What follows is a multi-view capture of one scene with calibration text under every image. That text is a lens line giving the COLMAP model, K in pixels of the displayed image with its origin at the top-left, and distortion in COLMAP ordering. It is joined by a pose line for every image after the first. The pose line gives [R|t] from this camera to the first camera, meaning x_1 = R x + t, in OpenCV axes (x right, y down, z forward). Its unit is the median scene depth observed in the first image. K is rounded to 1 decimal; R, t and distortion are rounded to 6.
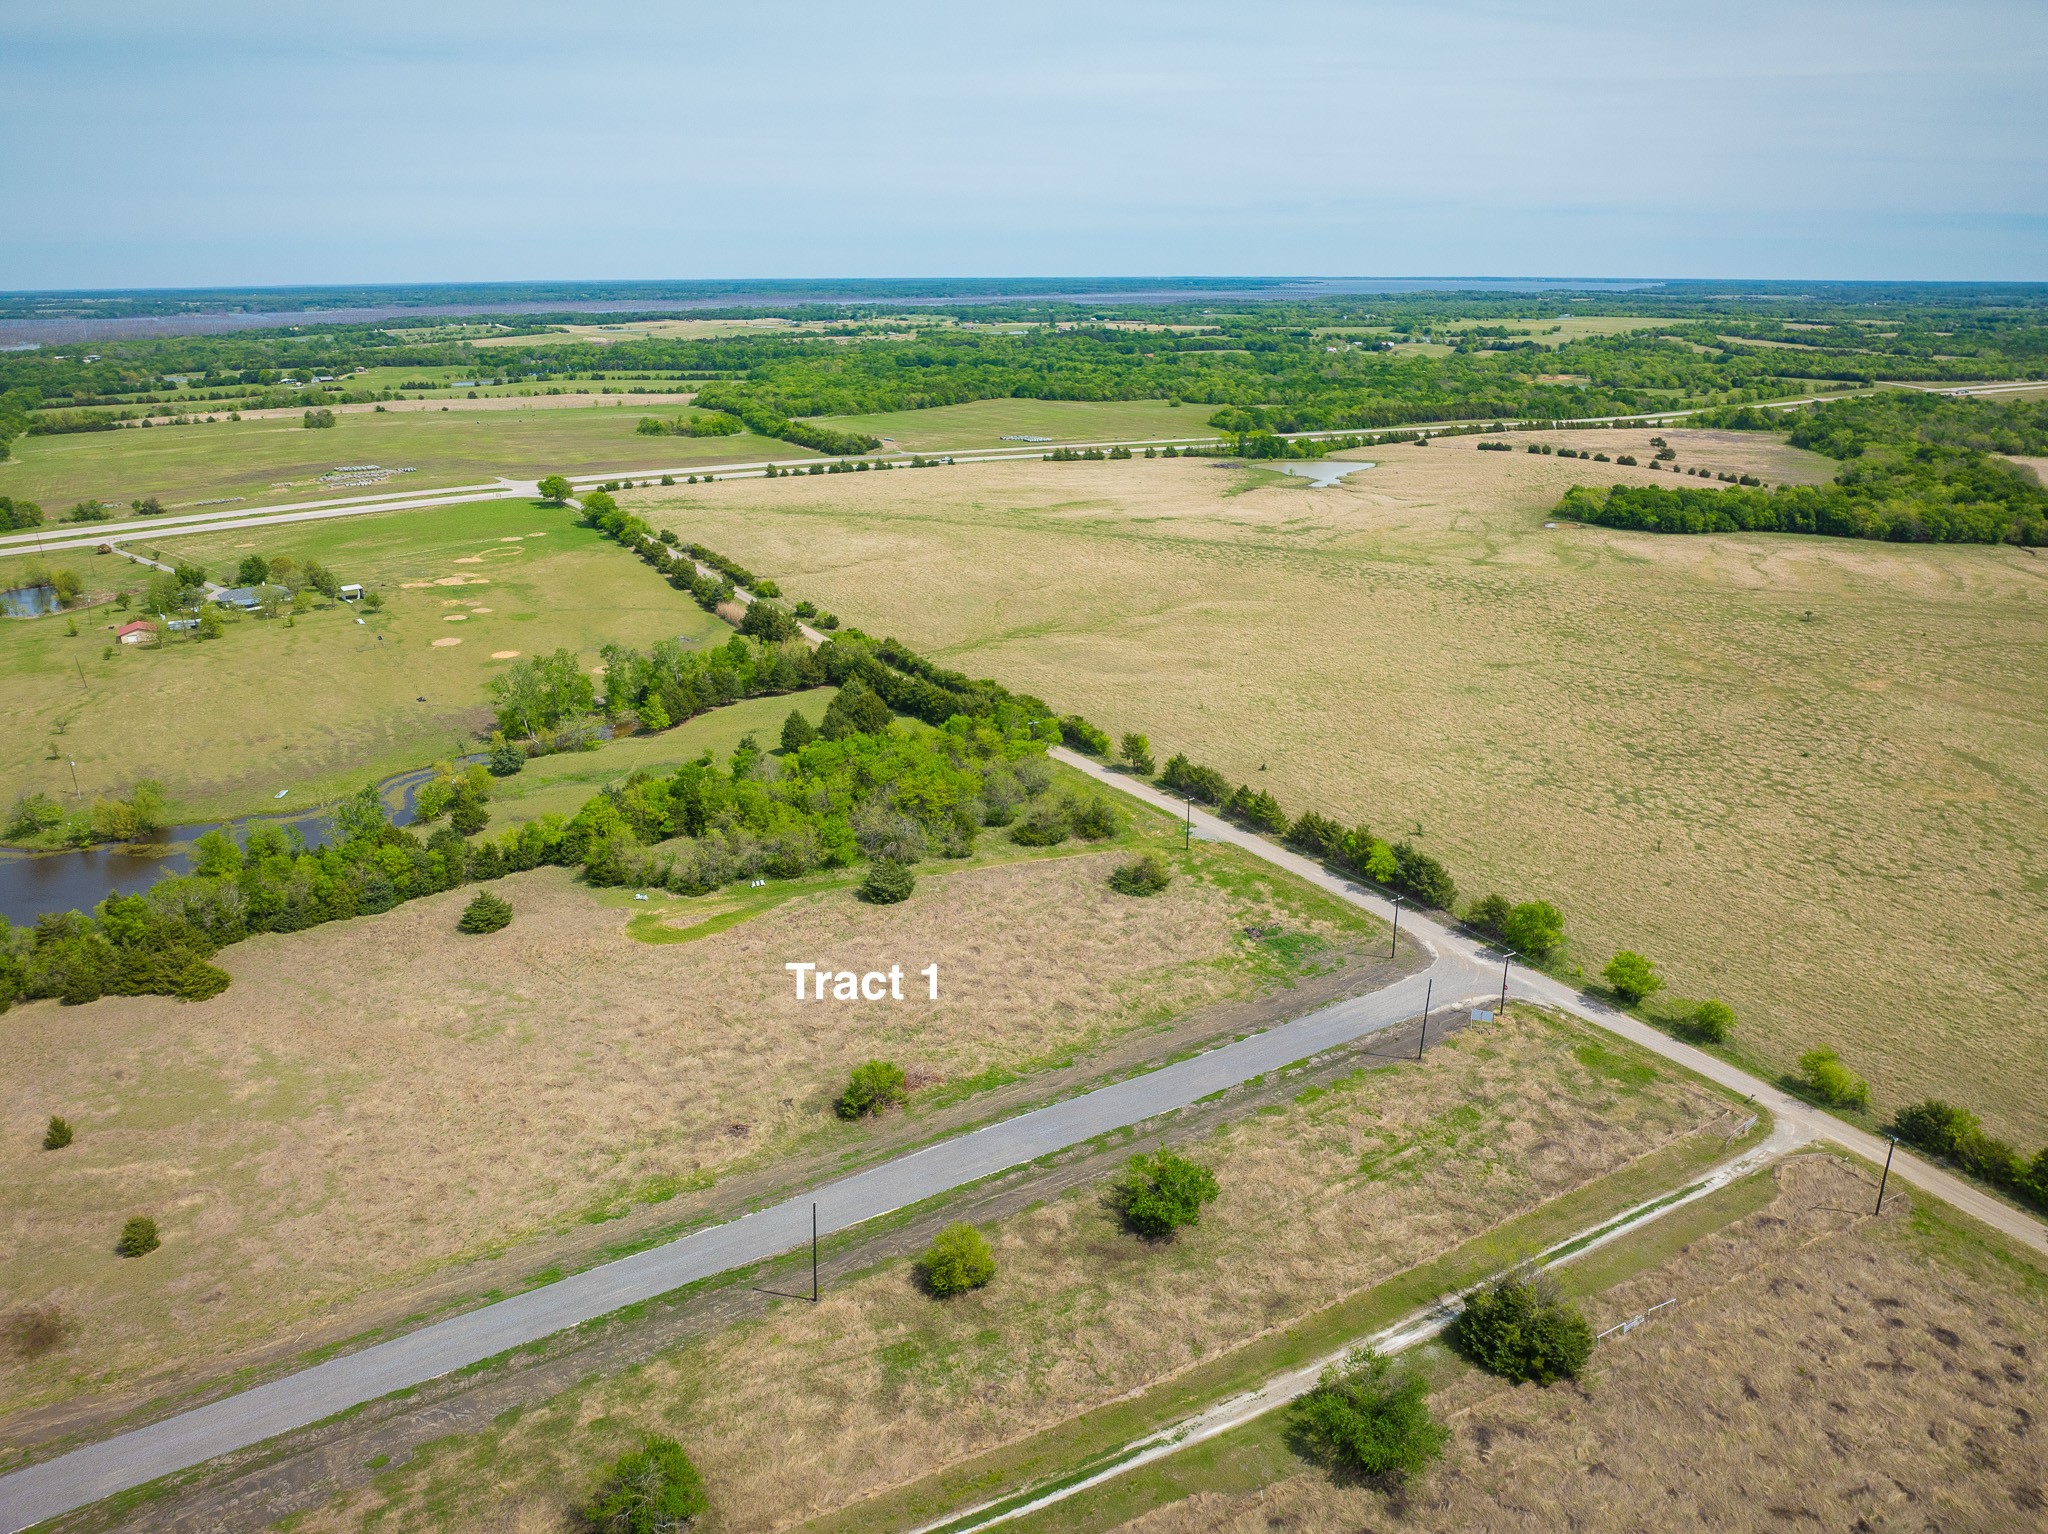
lens RADIAL K [[1434.8, 0, 1024.0], [0, 1434.8, 767.0], [0, 0, 1]] dist [-0.021311, 0.001474]
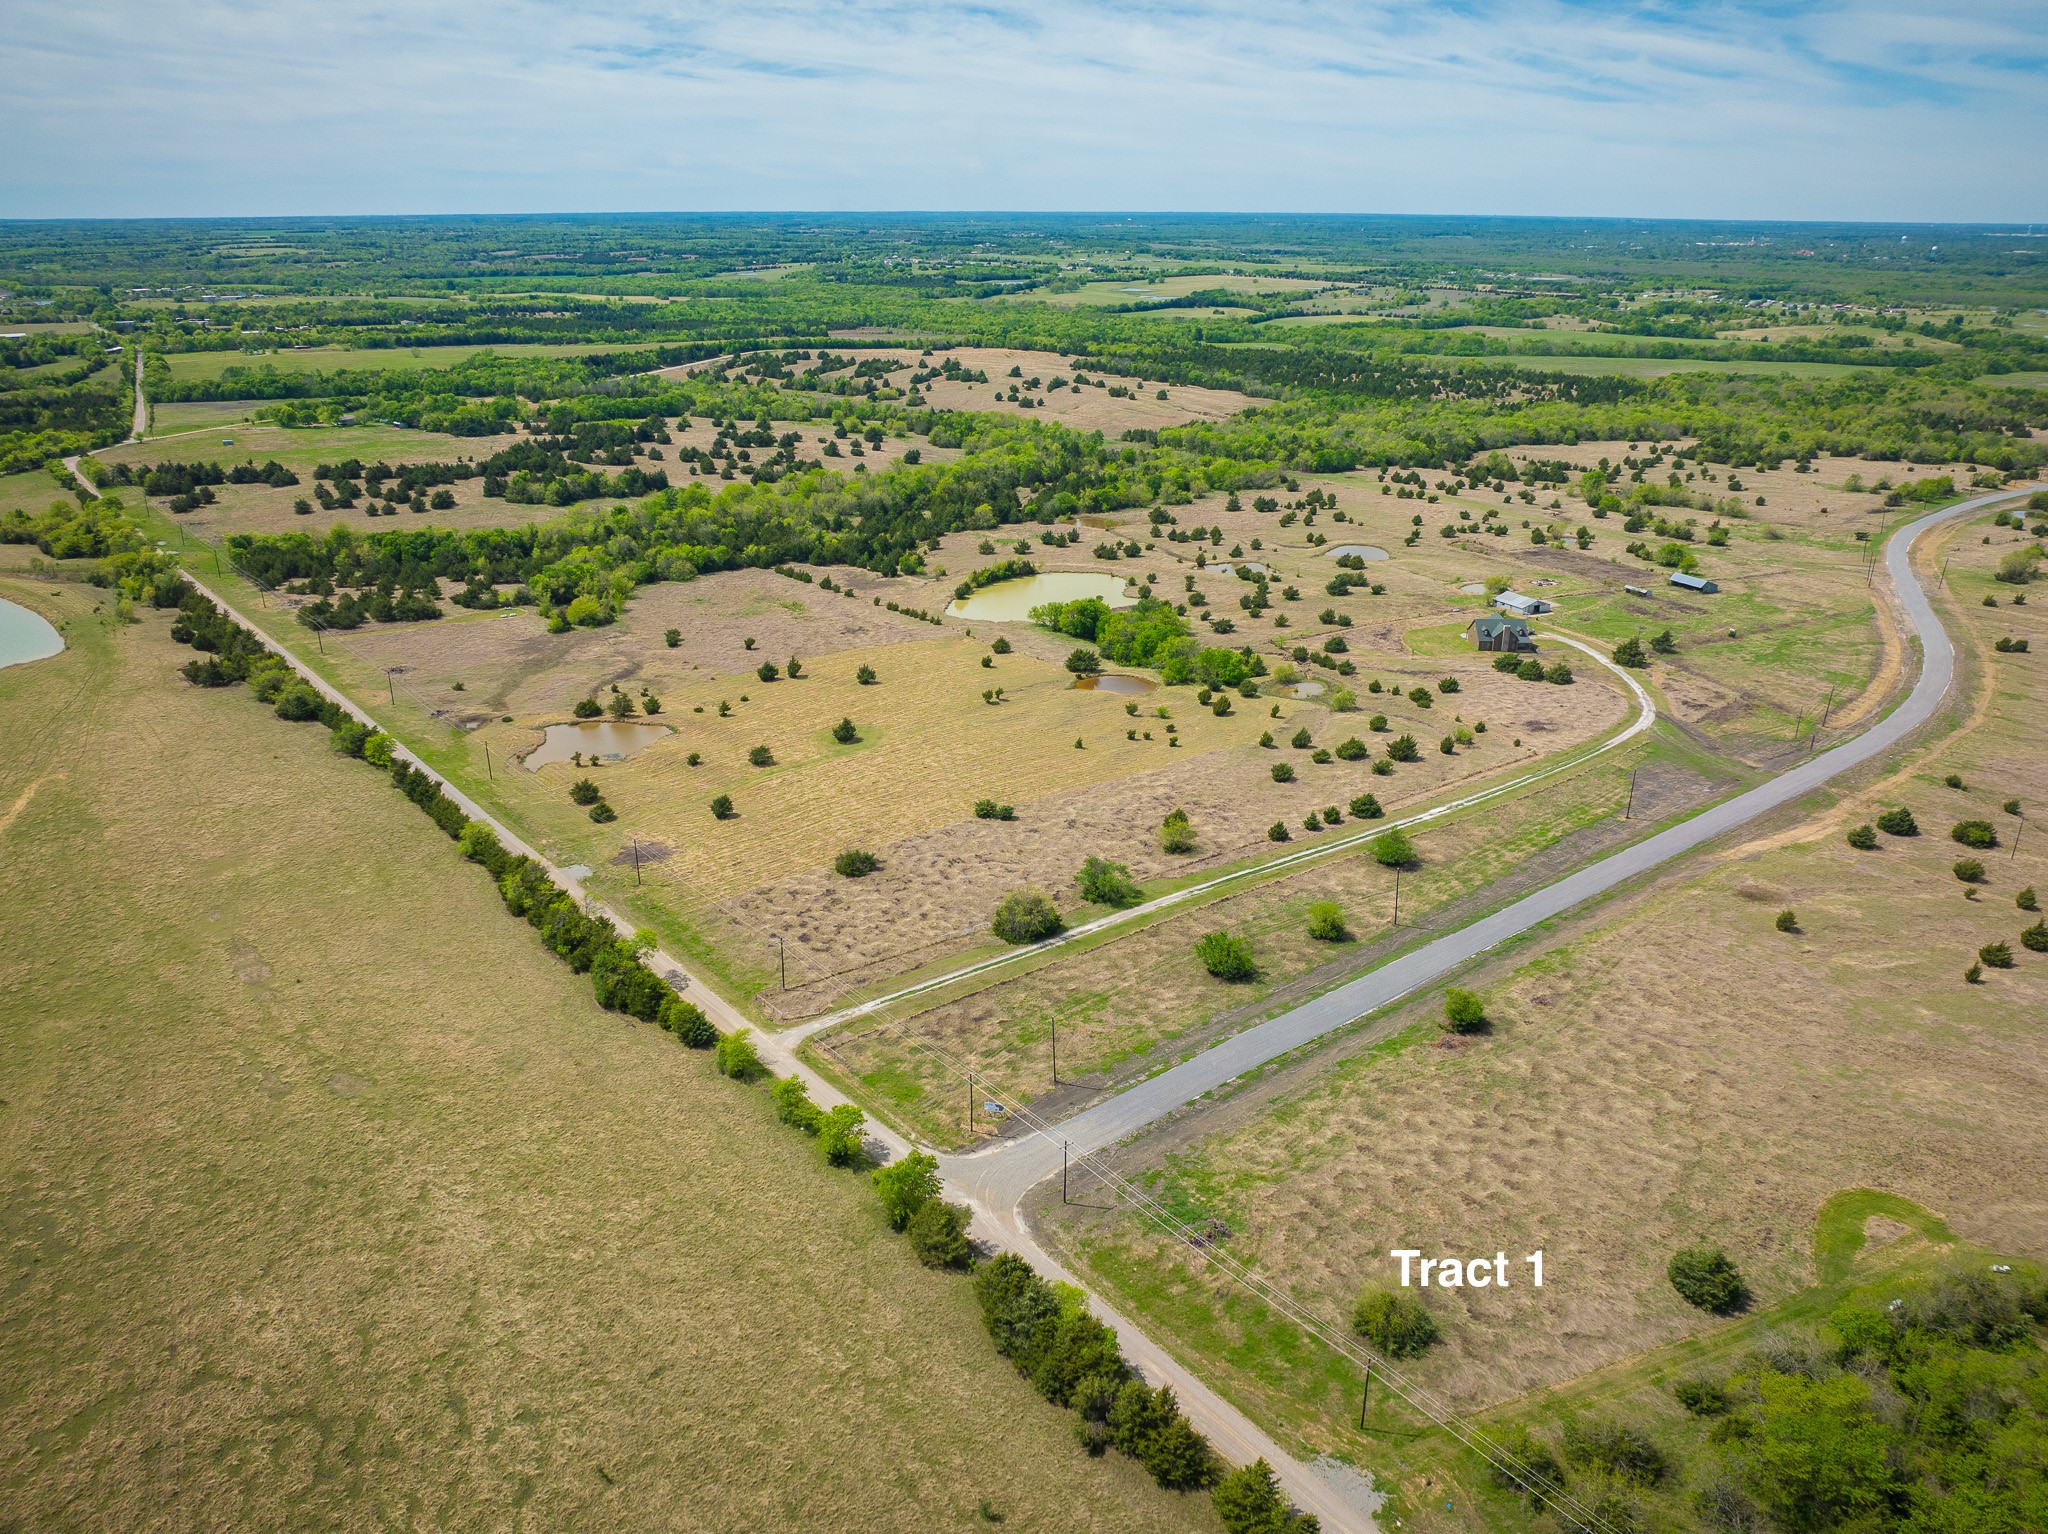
lens RADIAL K [[1439.8, 0, 1139.0], [0, 1439.8, 767.3], [0, 0, 1]] dist [0.045738, 0.000798]
pose [[-0.975889, 0.063053, -0.208963, 0.409907], [-0.090159, 0.755426, 0.649001, -0.716054], [0.198778, 0.652193, -0.731527, 1.593475]]
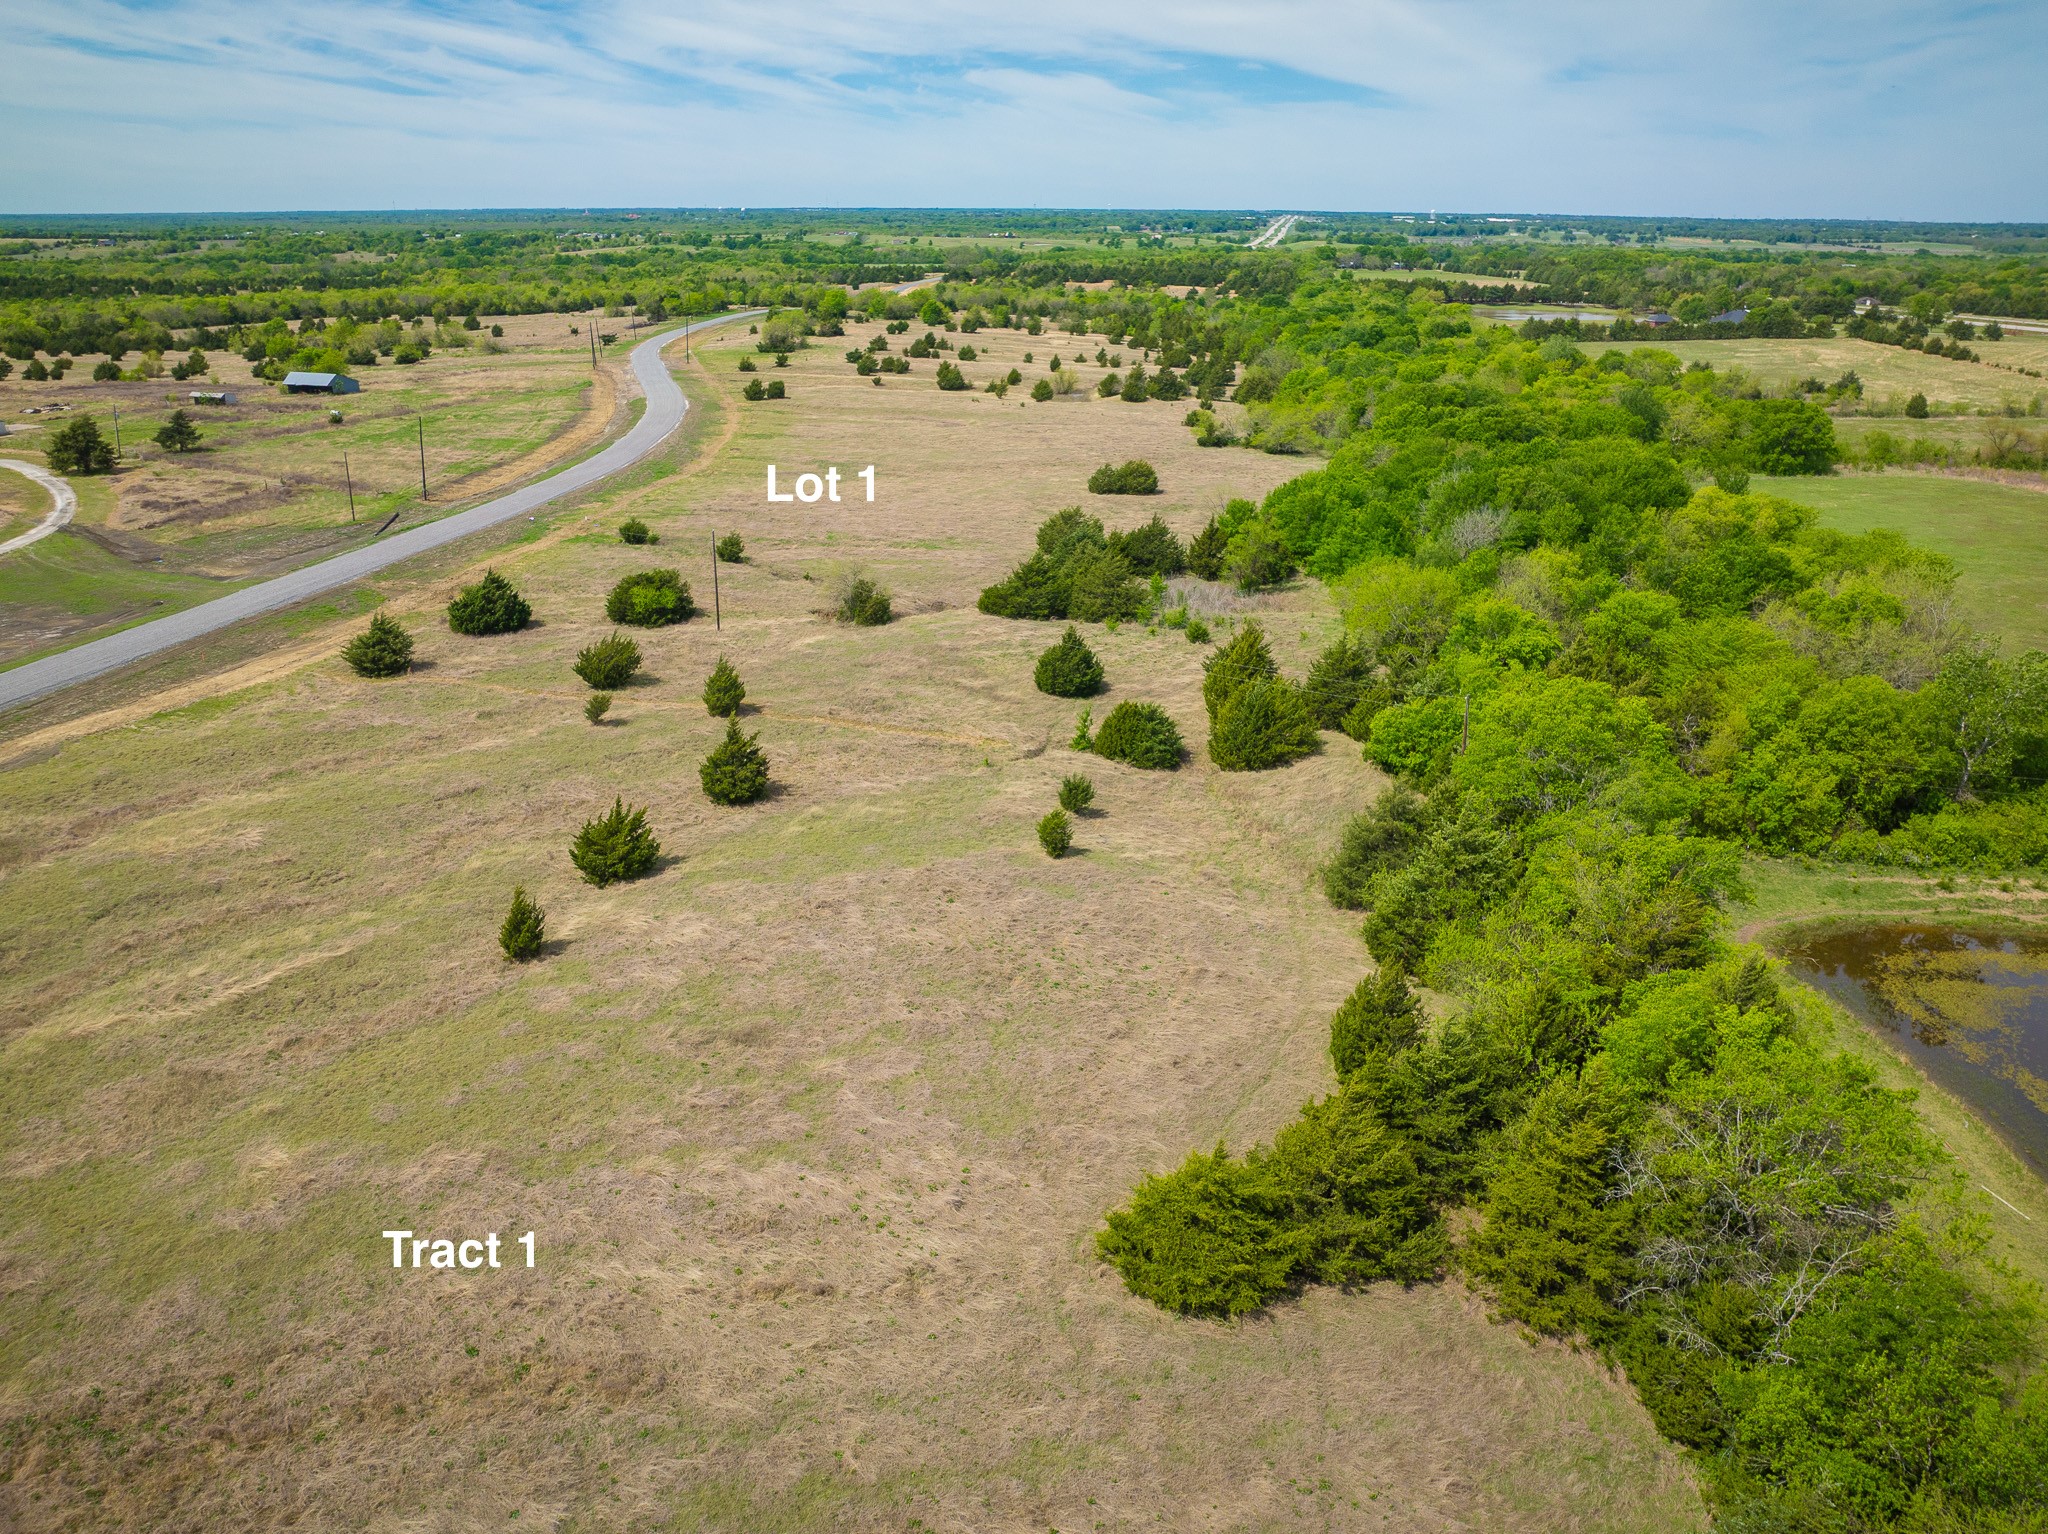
lens RADIAL K [[1454.7, 0, 1024.0], [0, 1454.7, 767.0], [0, 0, 1]] dist [-0.042504, 0.005390]
pose [[-0.647315, 0.285183, -0.706862, -0.431384], [-0.249048, 0.797337, 0.549754, -0.058805], [0.720388, 0.531907, -0.445104, 1.140731]]
